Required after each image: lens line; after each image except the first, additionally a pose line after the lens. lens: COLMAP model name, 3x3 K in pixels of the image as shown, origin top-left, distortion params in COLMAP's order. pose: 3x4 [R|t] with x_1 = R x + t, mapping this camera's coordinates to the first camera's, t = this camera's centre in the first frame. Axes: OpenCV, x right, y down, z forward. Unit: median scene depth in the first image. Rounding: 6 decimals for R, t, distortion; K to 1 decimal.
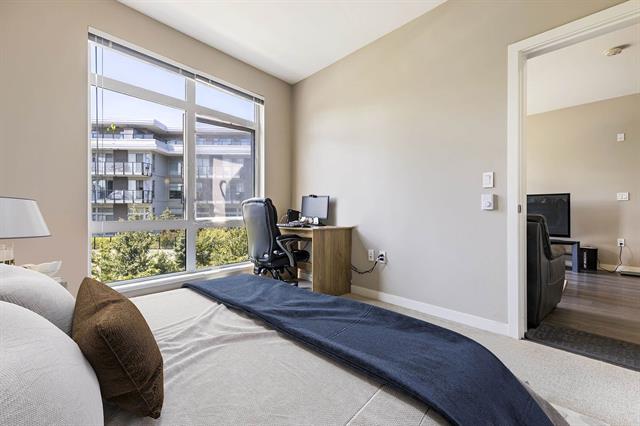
lens RADIAL K [[286.3, 0, 320.0], [0, 286.3, 212.4], [0, 0, 1]] dist [0.003492, -0.001391]
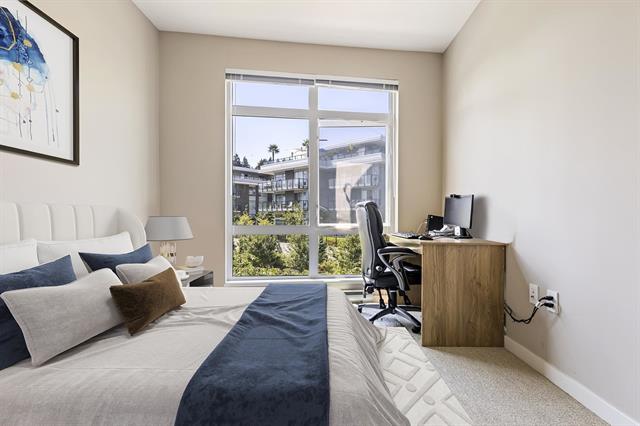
lens RADIAL K [[287.6, 0, 320.9], [0, 287.6, 216.9], [0, 0, 1]] dist [0.004545, -0.000382]
pose [[0.726935, 0.000233, -0.686706, 0.254564], [-0.003687, 0.999987, -0.003564, -0.001448], [0.686696, 0.005122, 0.726926, 0.273418]]
